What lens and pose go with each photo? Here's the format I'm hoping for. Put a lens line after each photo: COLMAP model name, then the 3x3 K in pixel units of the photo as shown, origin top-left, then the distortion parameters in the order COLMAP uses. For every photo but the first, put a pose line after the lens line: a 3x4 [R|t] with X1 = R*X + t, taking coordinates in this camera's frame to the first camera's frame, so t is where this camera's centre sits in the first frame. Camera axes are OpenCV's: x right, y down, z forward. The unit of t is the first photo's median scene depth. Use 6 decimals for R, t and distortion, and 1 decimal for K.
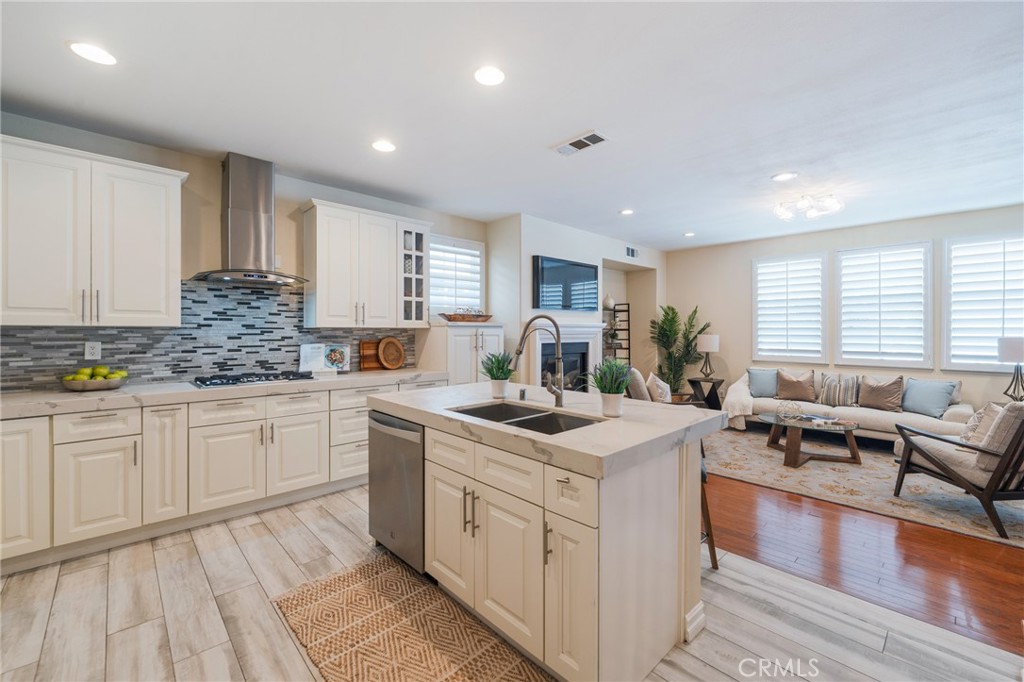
lens RADIAL K [[415.7, 0, 519.5], [0, 415.7, 331.7], [0, 0, 1]] dist [0.001763, -0.001224]
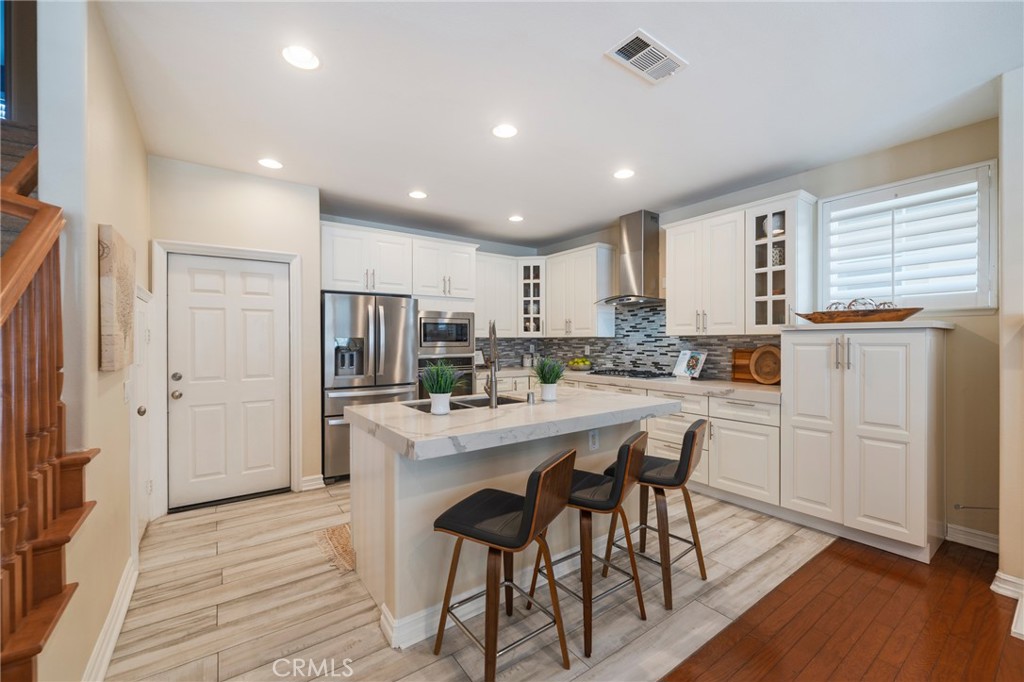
lens RADIAL K [[415.7, 0, 515.5], [0, 415.7, 338.9], [0, 0, 1]] dist [0.001763, -0.001224]
pose [[-0.130703, -0.006363, -0.991401, 0.673190], [-0.000061, 0.999979, -0.006410, 0.005271], [0.991422, -0.000777, -0.130701, 0.697677]]
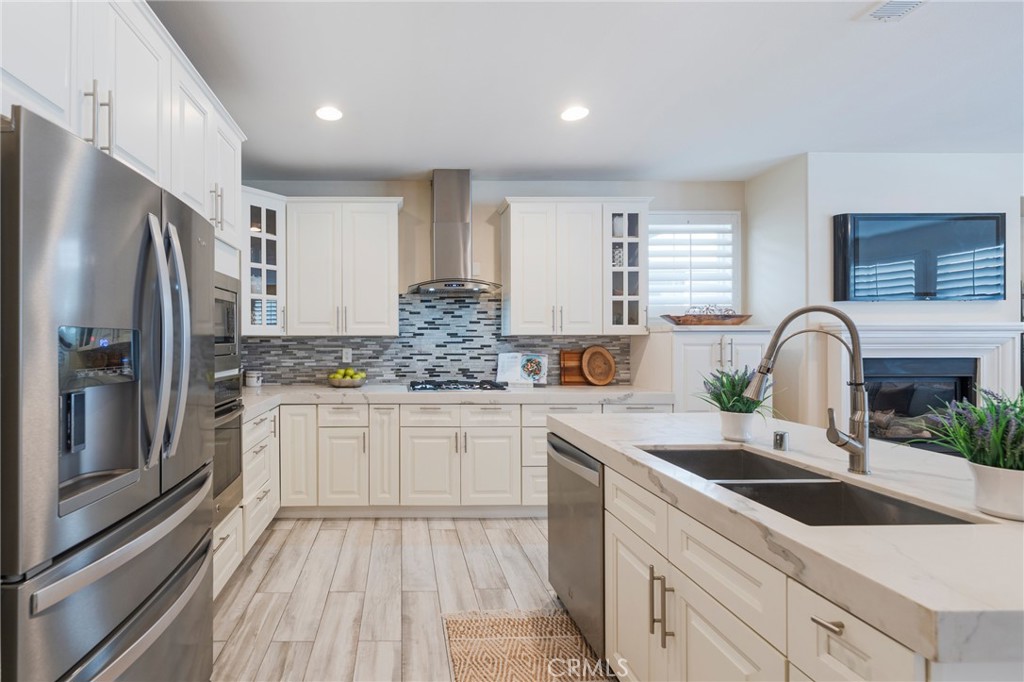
lens RADIAL K [[457.6, 0, 414.9], [0, 457.6, 340.5], [0, 0, 1]] dist [0.009356, -0.002003]
pose [[0.739299, -0.003179, -0.673369, 0.042441], [0.002931, 0.999995, -0.001502, 0.002320], [0.673370, -0.000863, 0.739305, 0.088951]]
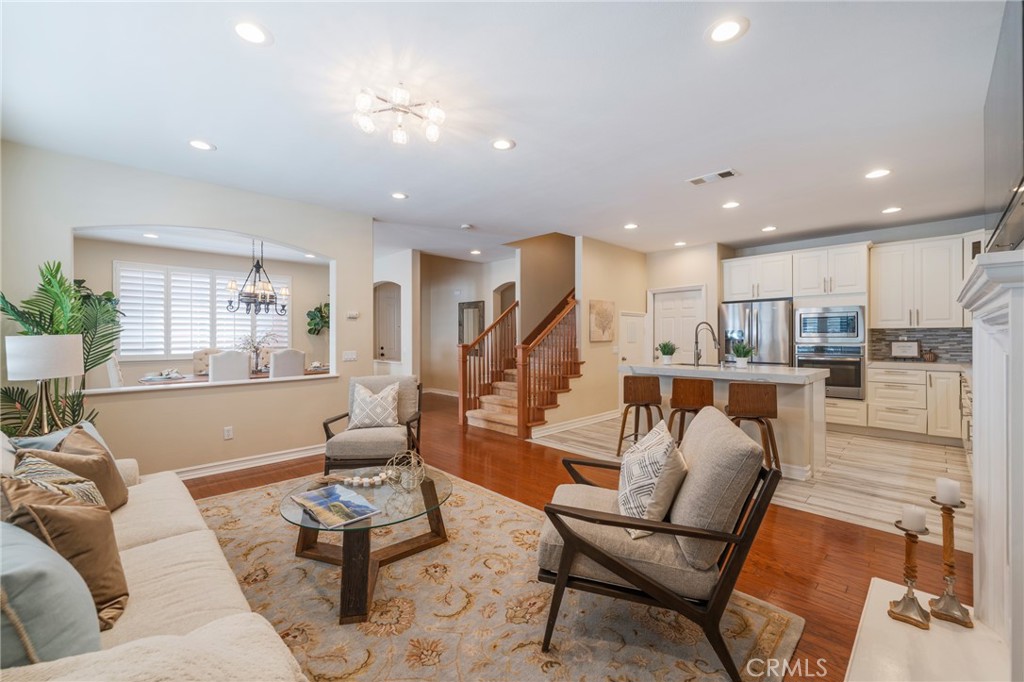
lens RADIAL K [[415.7, 0, 510.2], [0, 415.7, 336.2], [0, 0, 1]] dist [0.001763, -0.001224]
pose [[-0.999989, -0.000439, -0.004622, 0.601044], [-0.000442, 1.000000, 0.000678, 0.017701], [0.004622, 0.000680, -0.999989, 1.787499]]
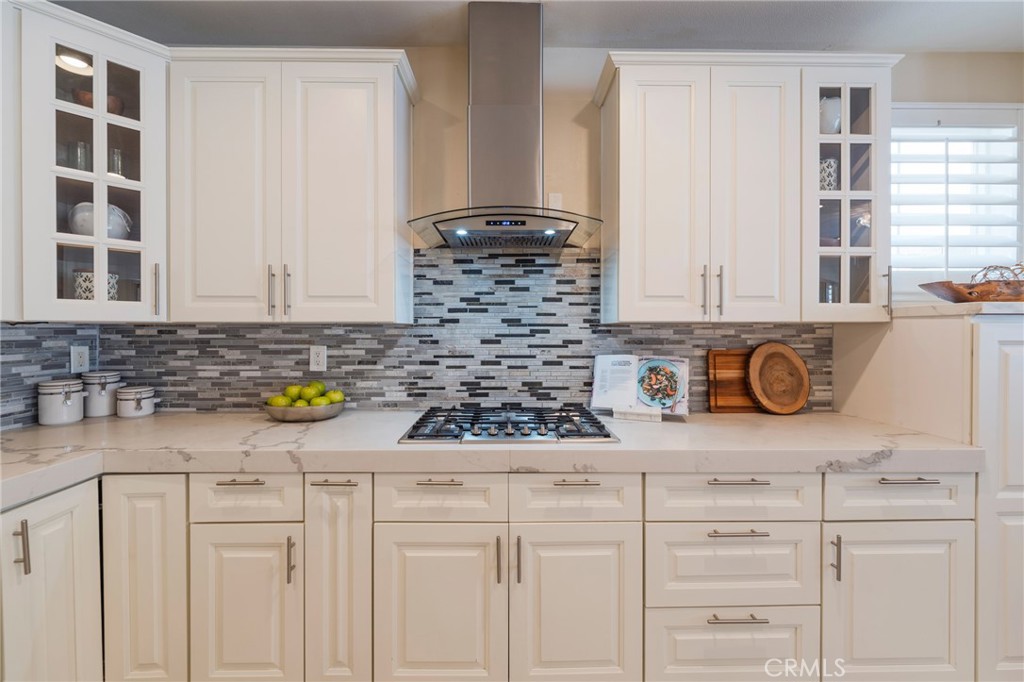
lens RADIAL K [[415.7, 0, 514.2], [0, 415.7, 330.3], [0, 0, 1]] dist [0.001763, -0.001224]
pose [[0.726027, -0.001577, -0.687664, -0.236455], [0.000393, 0.999998, -0.001878, 0.000260], [0.687666, 0.001093, 0.726027, 0.544388]]
